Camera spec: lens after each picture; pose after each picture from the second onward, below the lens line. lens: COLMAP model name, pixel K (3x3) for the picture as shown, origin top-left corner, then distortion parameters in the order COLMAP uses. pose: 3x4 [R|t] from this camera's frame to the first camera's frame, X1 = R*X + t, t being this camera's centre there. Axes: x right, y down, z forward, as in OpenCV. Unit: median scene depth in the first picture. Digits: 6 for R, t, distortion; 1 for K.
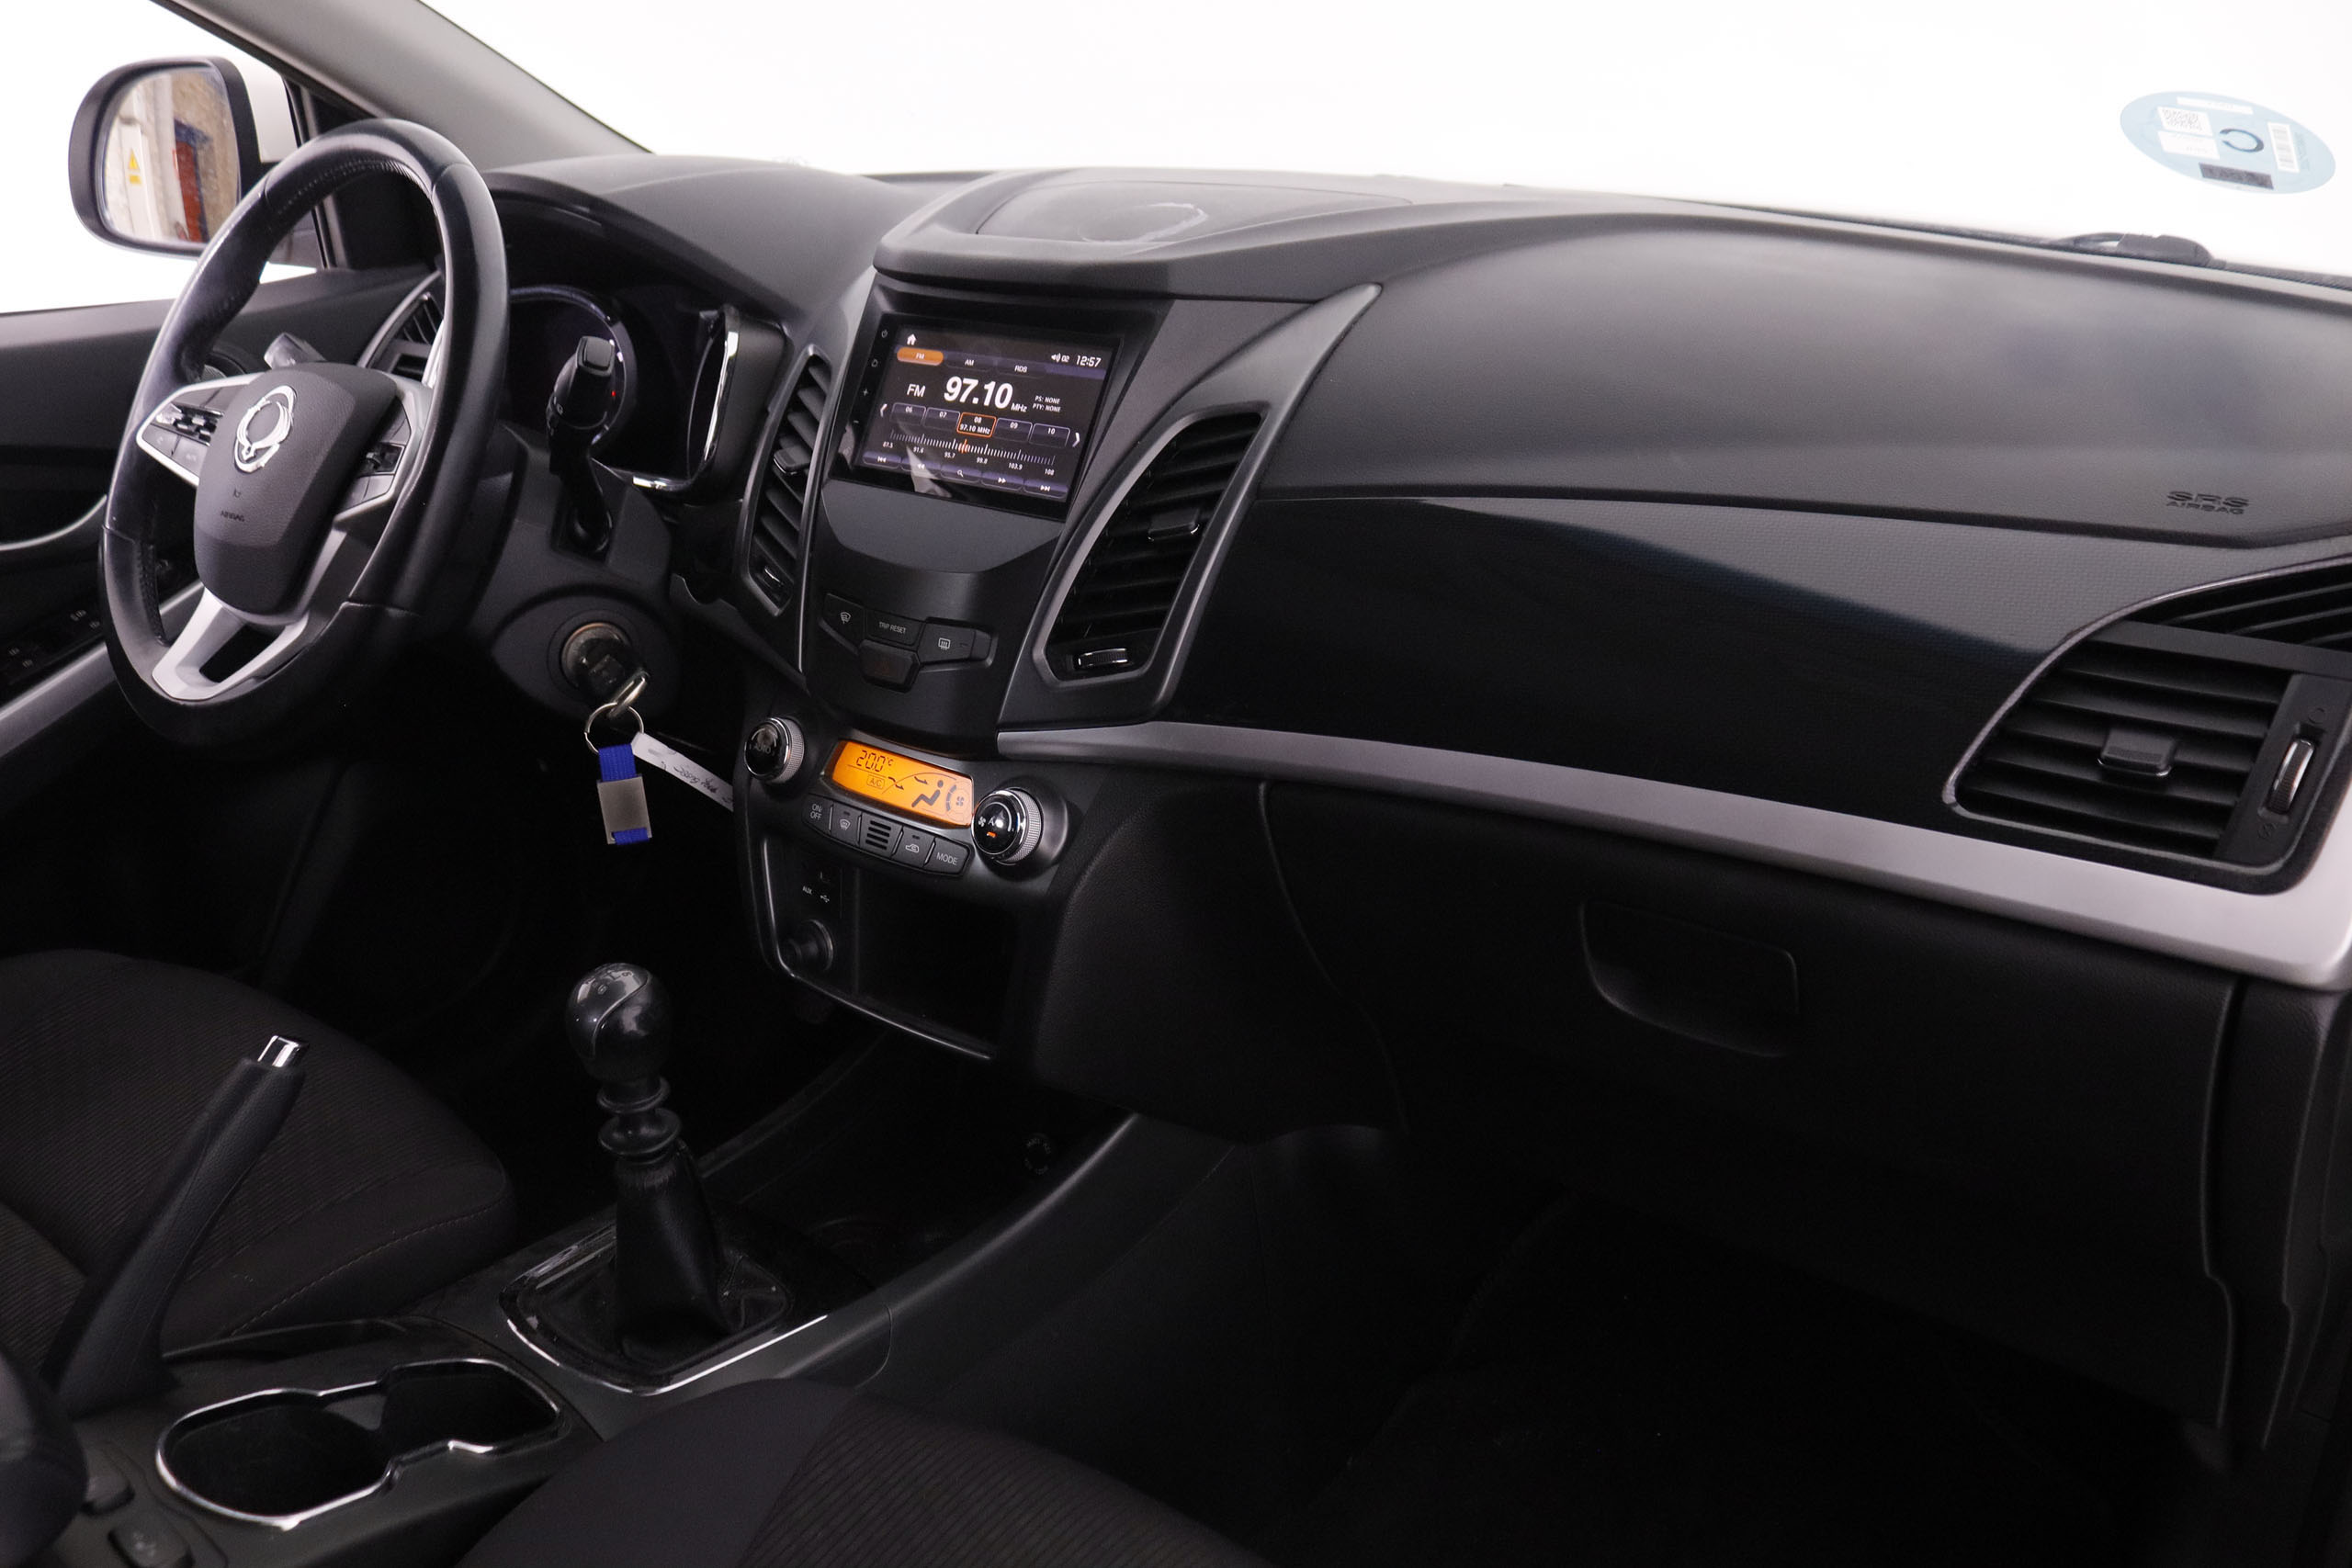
lens RADIAL K [[1925.4, 0, 1176.0], [0, 1925.4, 784.0], [0, 0, 1]] dist [-0.107419, 0.009607]
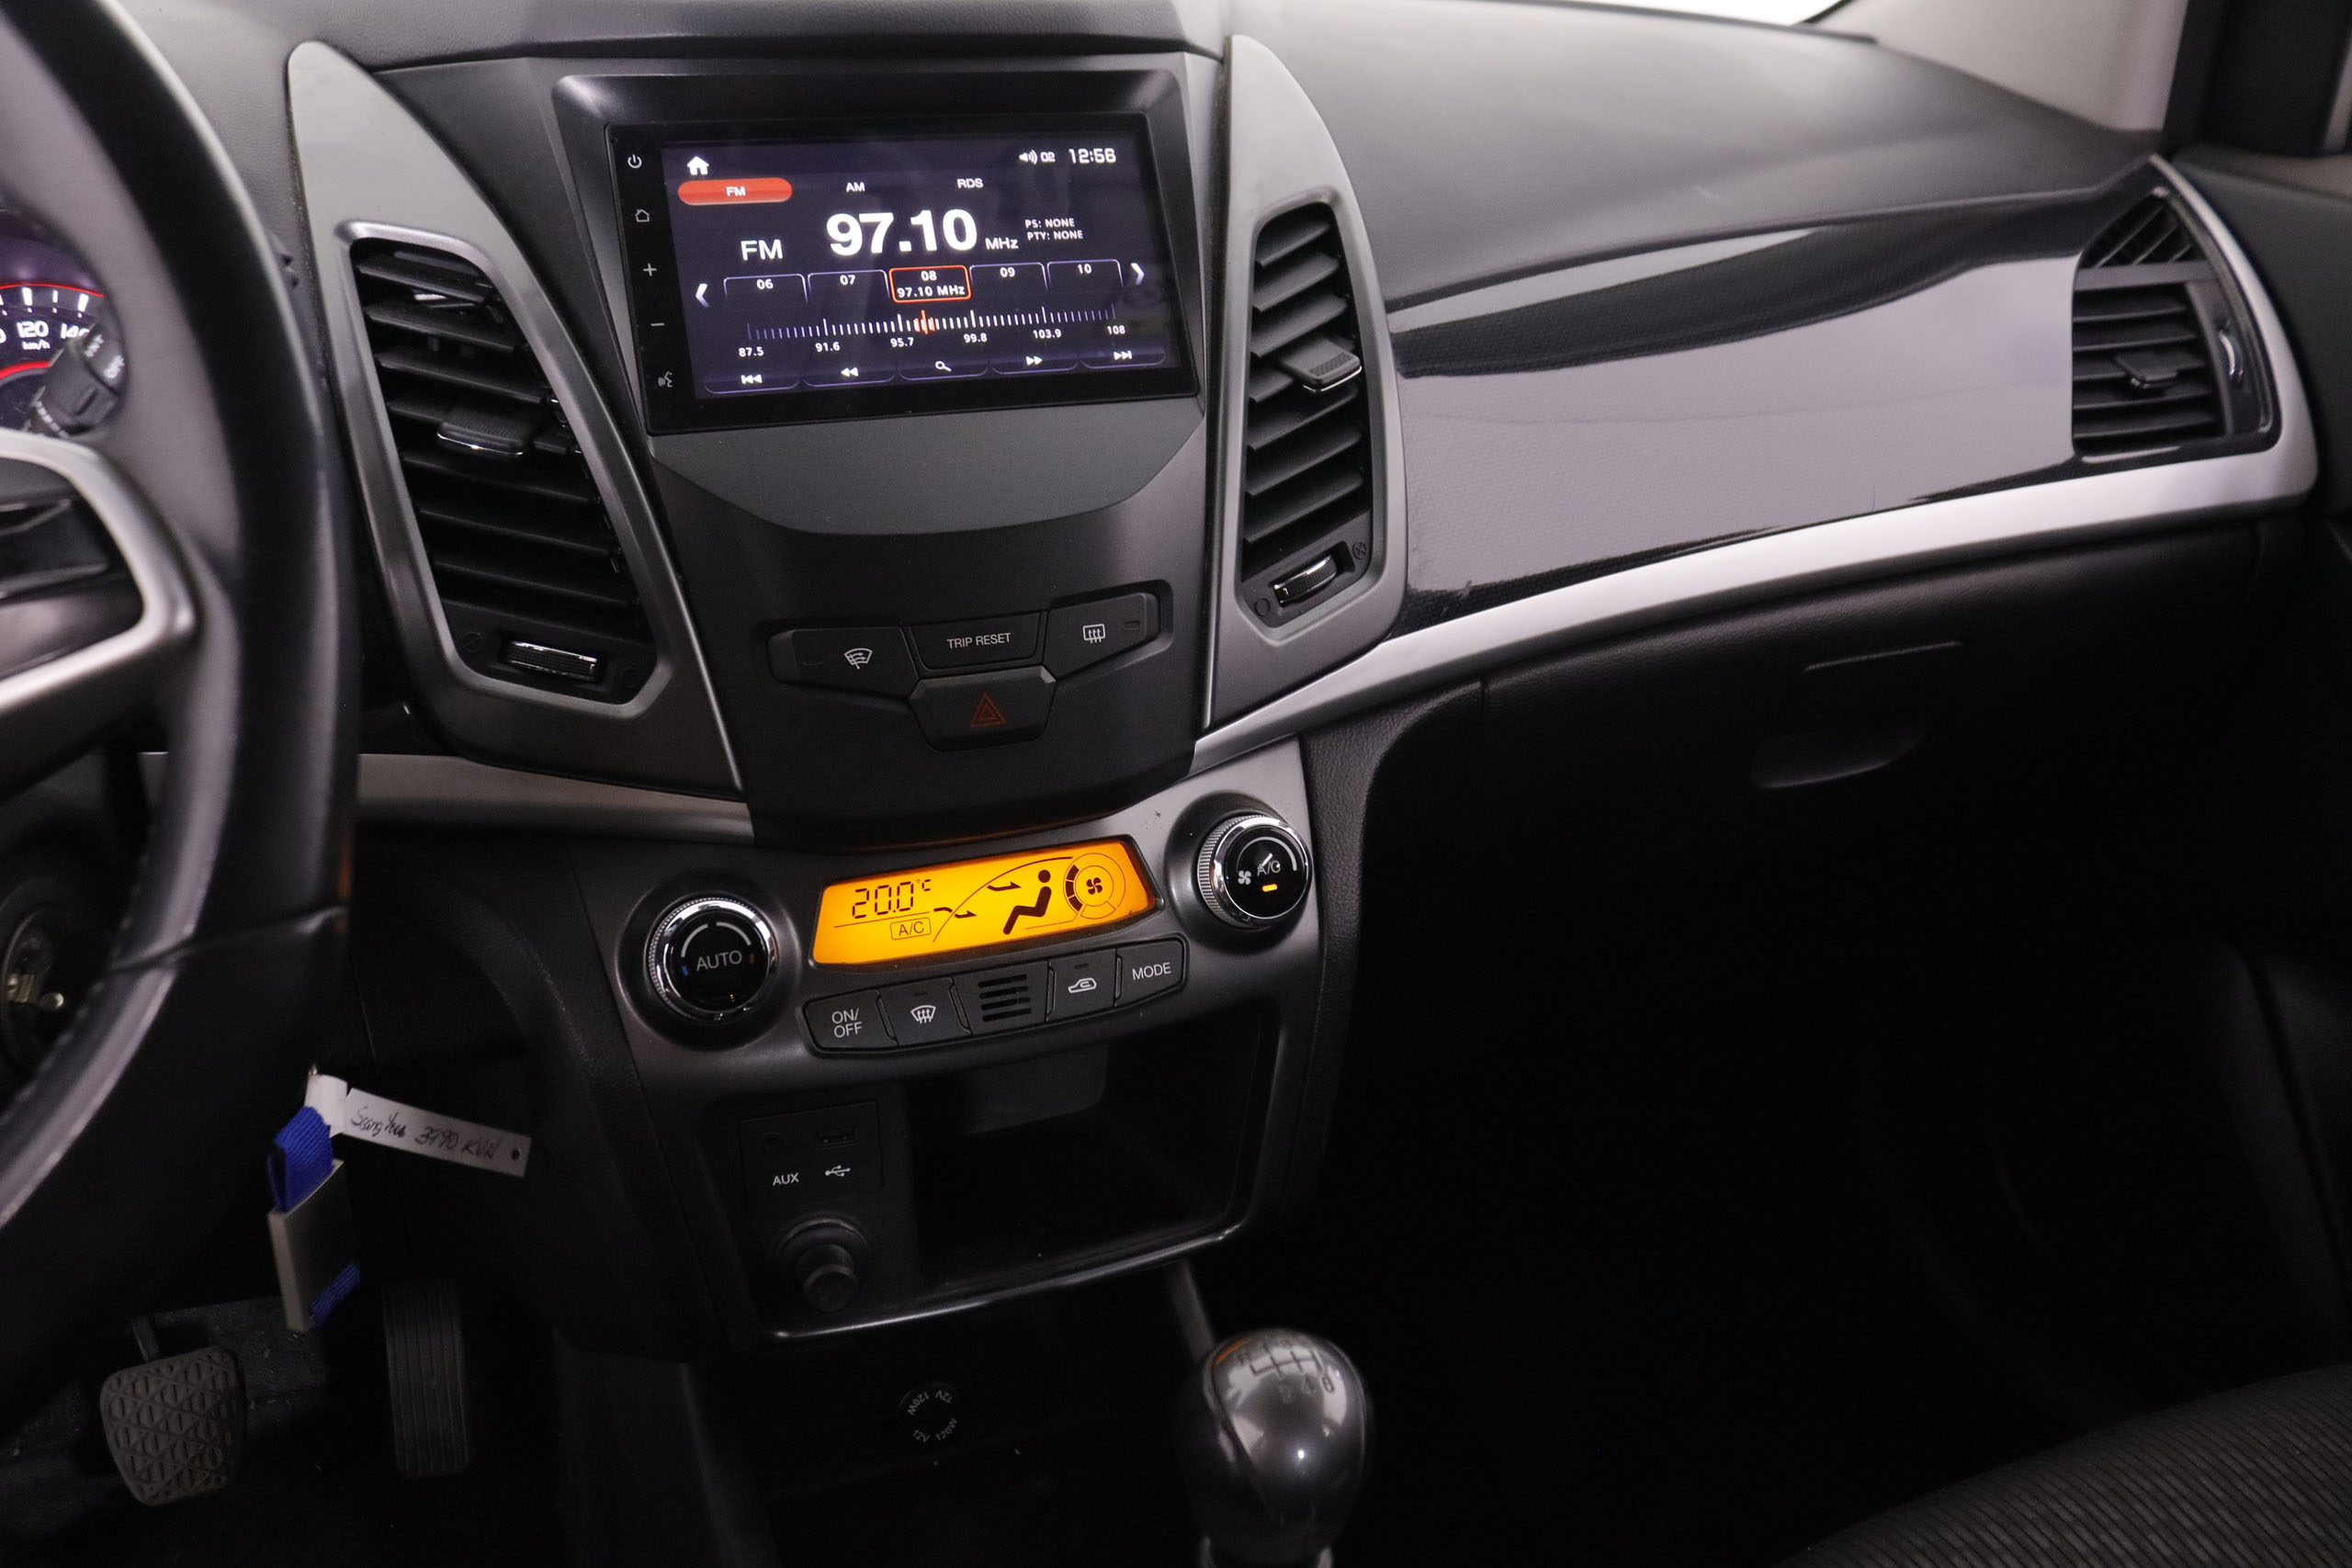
lens RADIAL K [[1925.4, 0, 1176.0], [0, 1925.4, 784.0], [0, 0, 1]] dist [-0.107419, 0.009607]
pose [[0.497199, -0.317880, 0.807308, -0.594520], [0.307183, 0.934693, 0.178853, -0.125629], [-0.811438, 0.159066, 0.562375, 0.633196]]
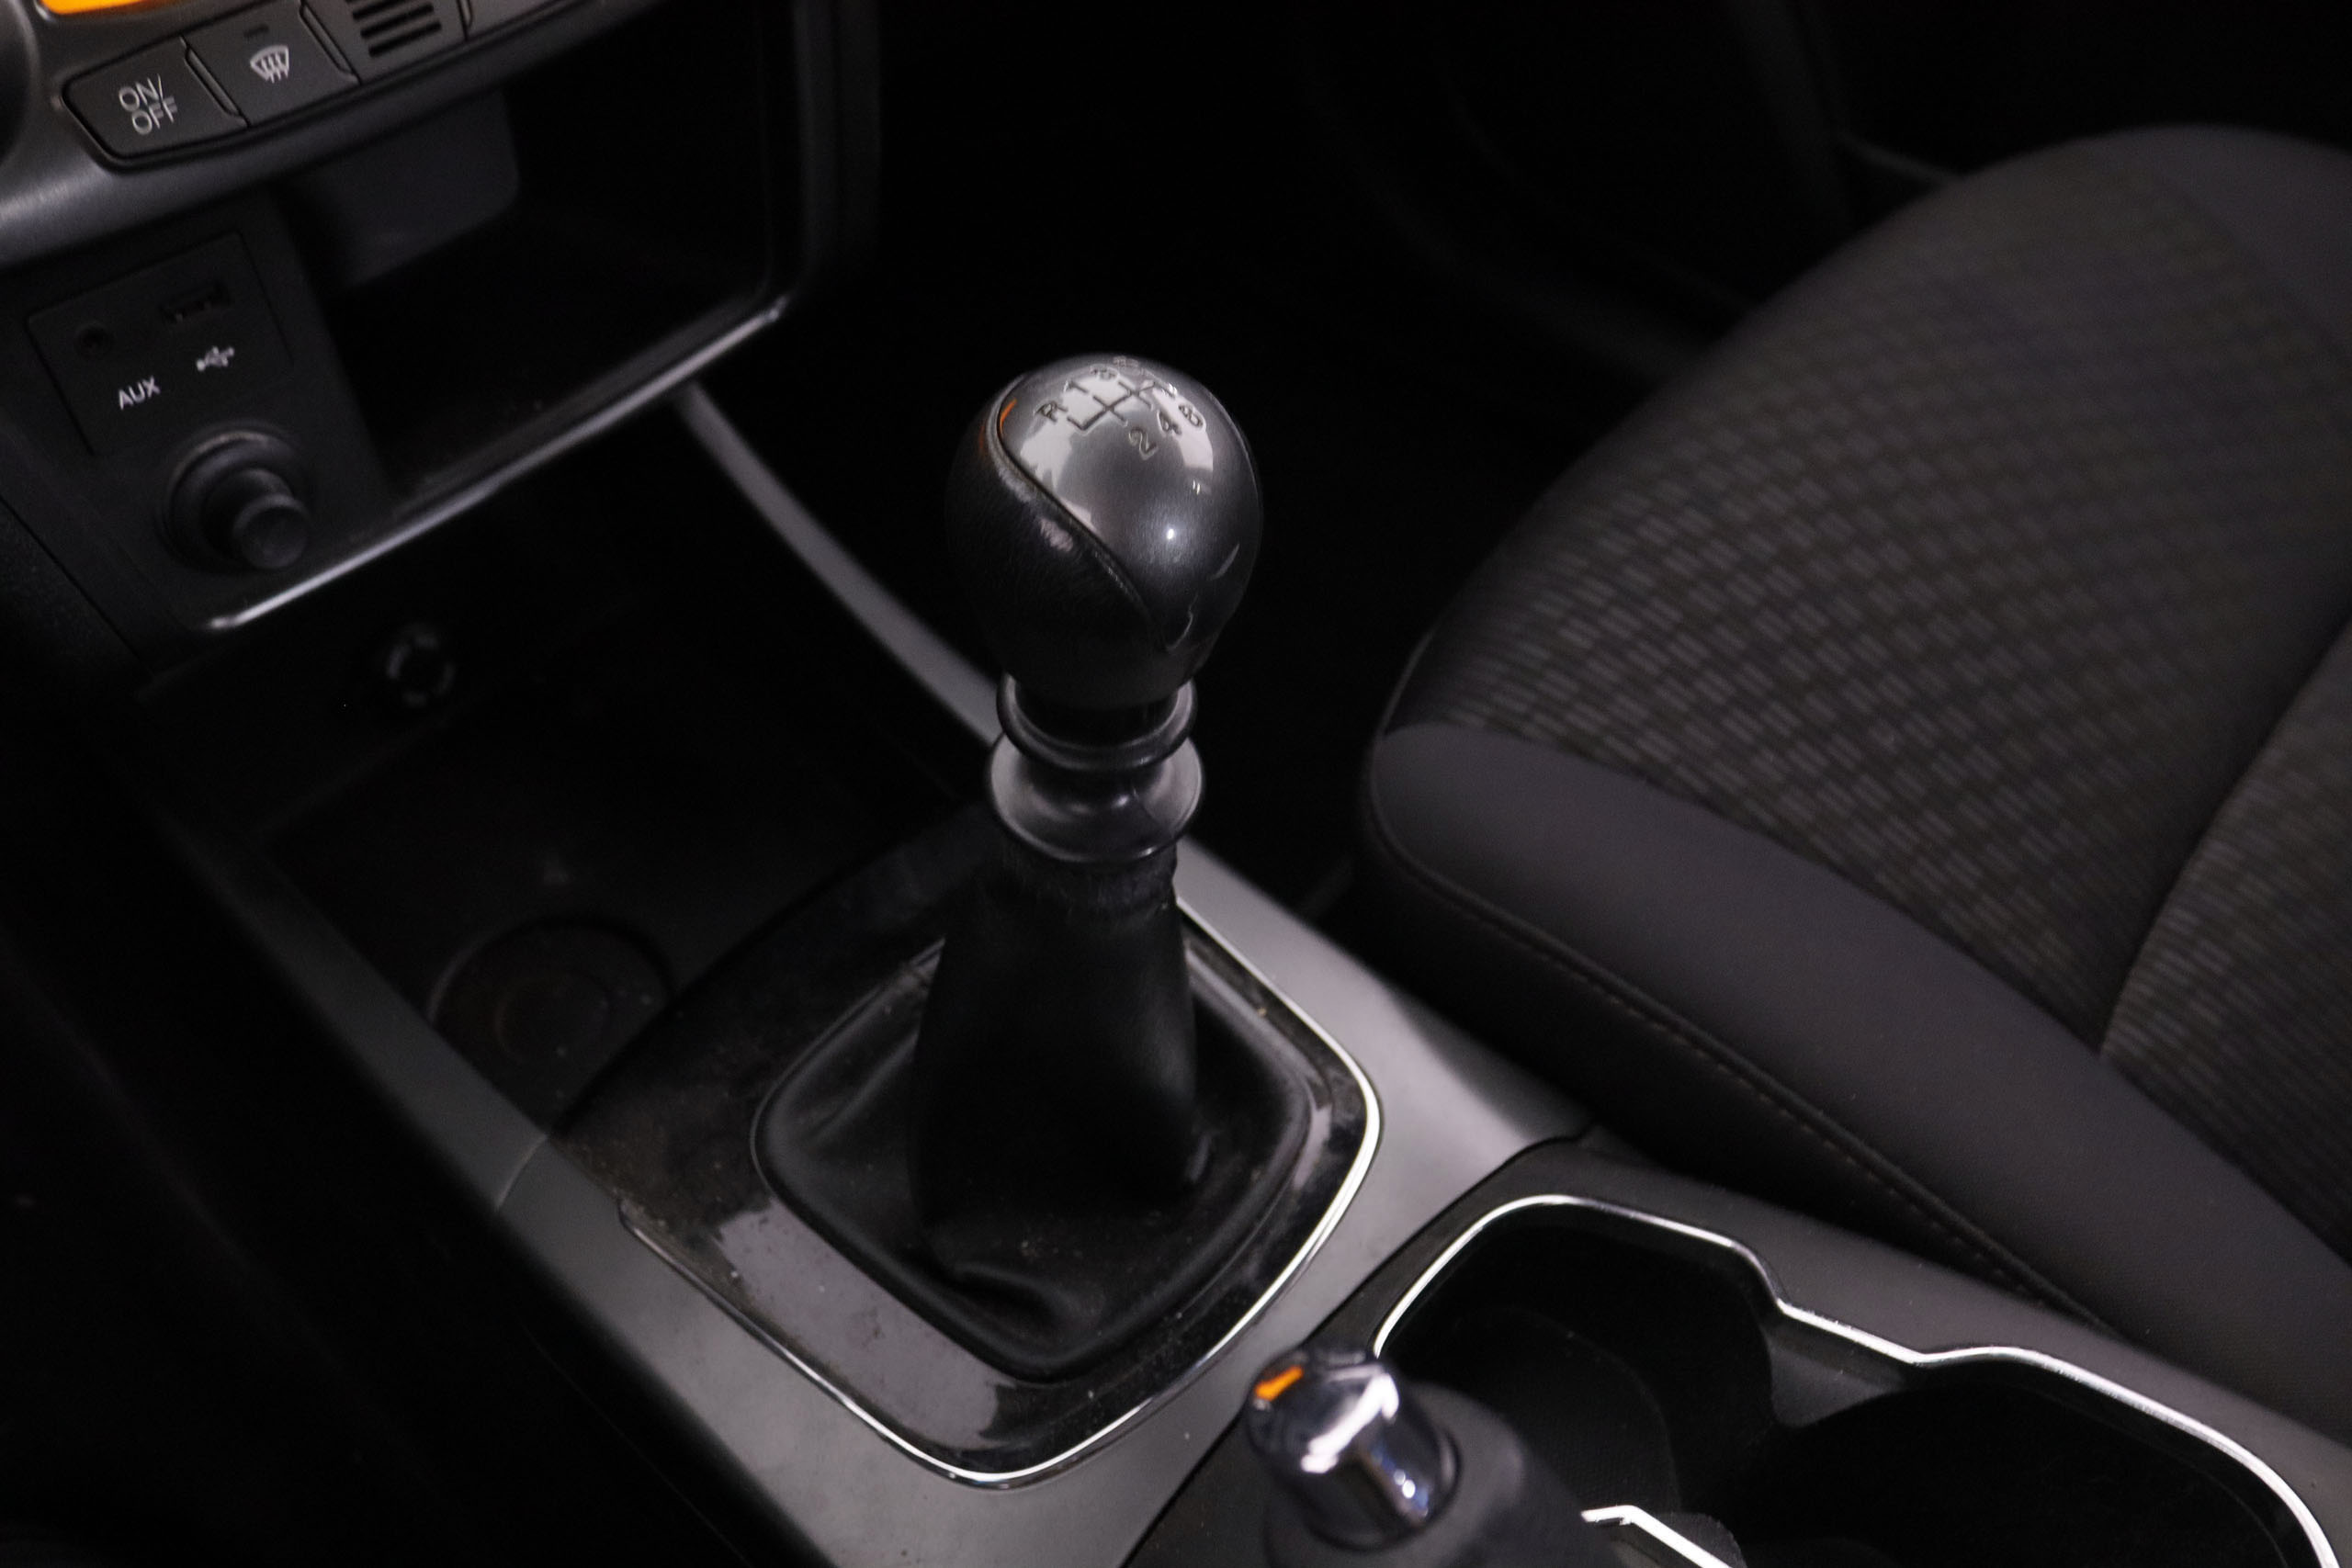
lens RADIAL K [[1893.3, 0, 1176.0], [0, 1893.3, 784.0], [0, 0, 1]] dist [-0.189357, 0.138397]
pose [[0.067561, -0.742310, 0.666642, -0.487999], [0.347393, 0.643860, 0.681735, -0.059224], [-0.935283, 0.185528, 0.301373, 0.808763]]
